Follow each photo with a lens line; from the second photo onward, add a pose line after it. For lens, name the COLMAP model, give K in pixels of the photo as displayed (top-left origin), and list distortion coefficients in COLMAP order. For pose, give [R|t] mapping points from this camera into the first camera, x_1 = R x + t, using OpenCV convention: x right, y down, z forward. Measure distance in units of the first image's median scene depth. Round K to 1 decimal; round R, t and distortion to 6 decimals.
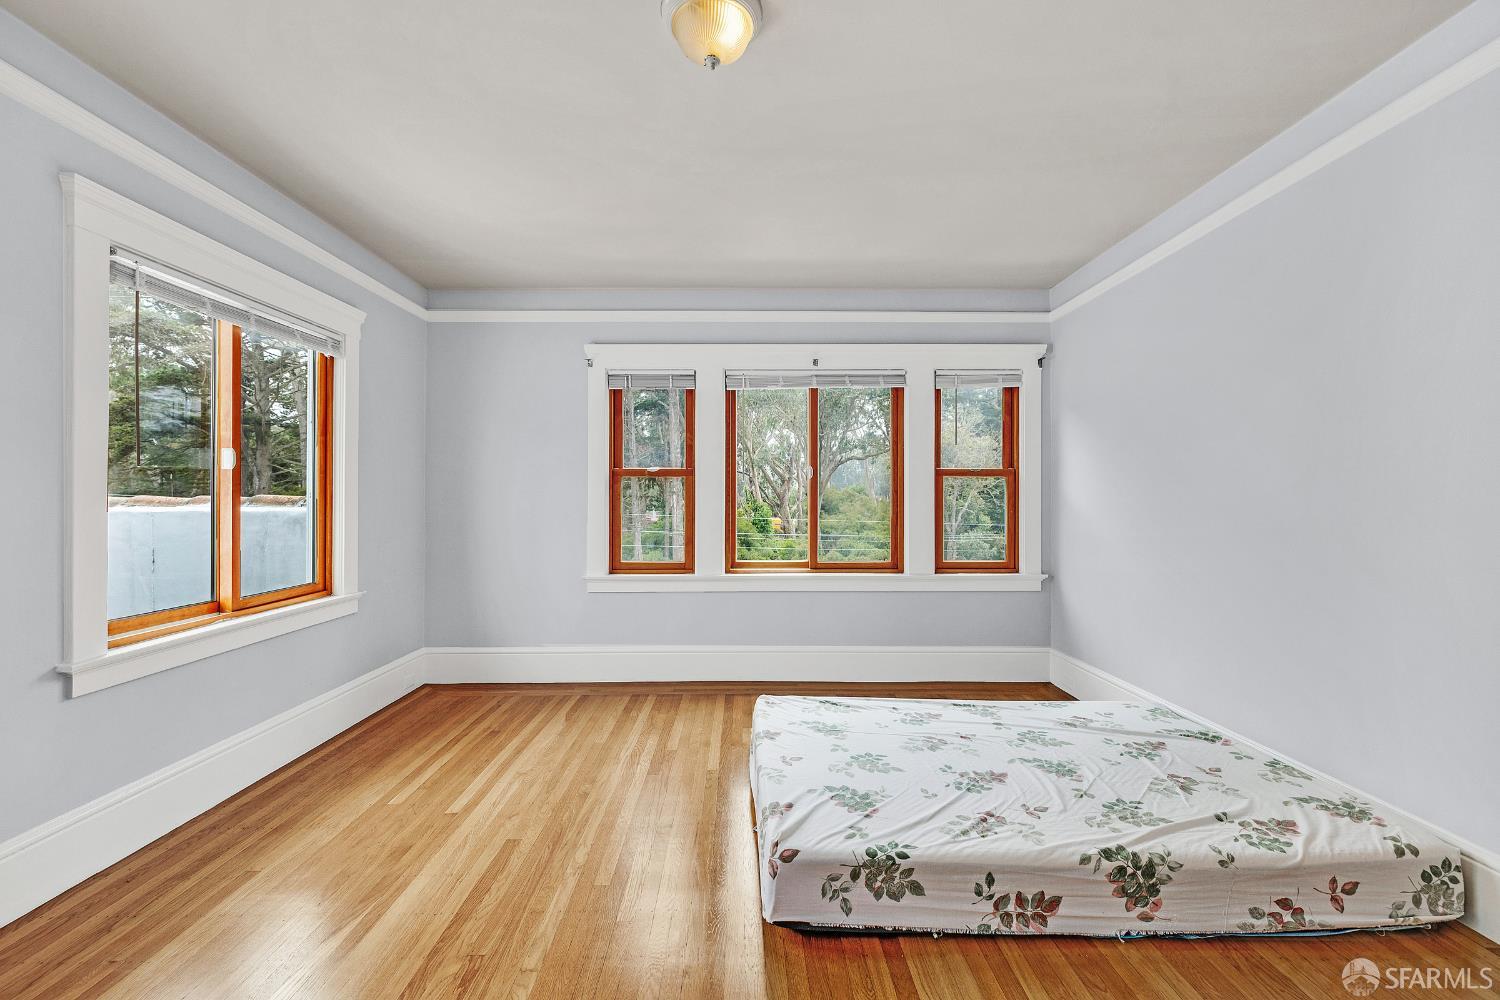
lens RADIAL K [[627.8, 0, 741.9], [0, 627.8, 495.6], [0, 0, 1]] dist [-0.001968, 0.000109]
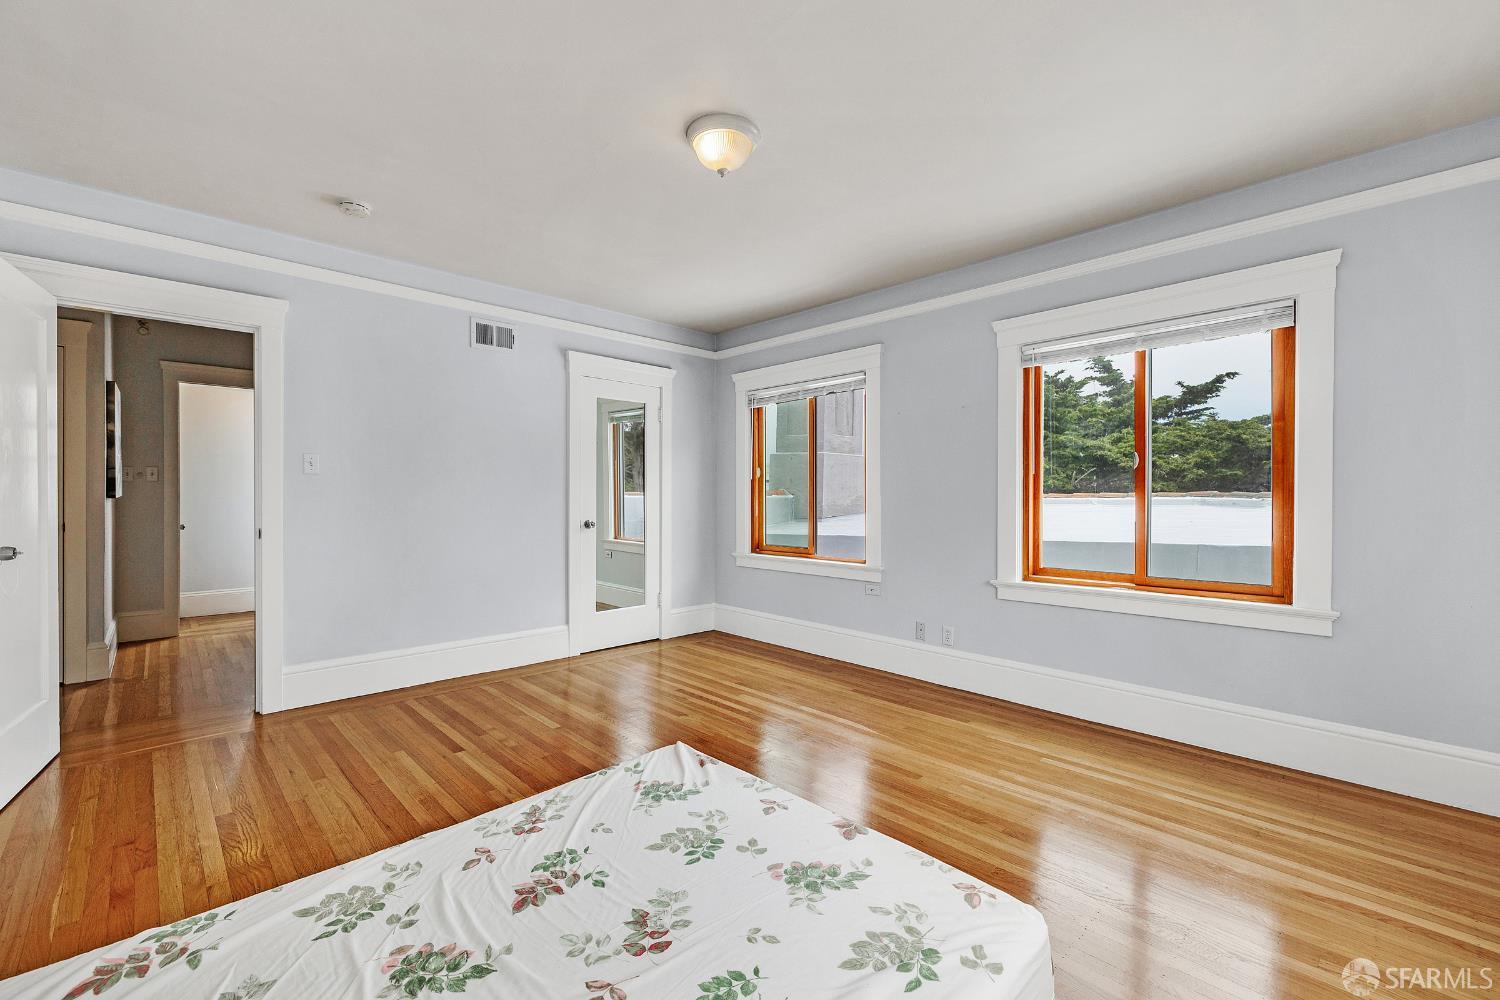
lens RADIAL K [[627.8, 0, 746.7], [0, 627.8, 500.2], [0, 0, 1]] dist [-0.001968, 0.000109]
pose [[-0.719217, 0.005095, -0.694767, 0.702654], [0.002801, 0.999986, 0.004433, 0.017394], [0.694780, 0.001243, -0.719222, 1.645430]]
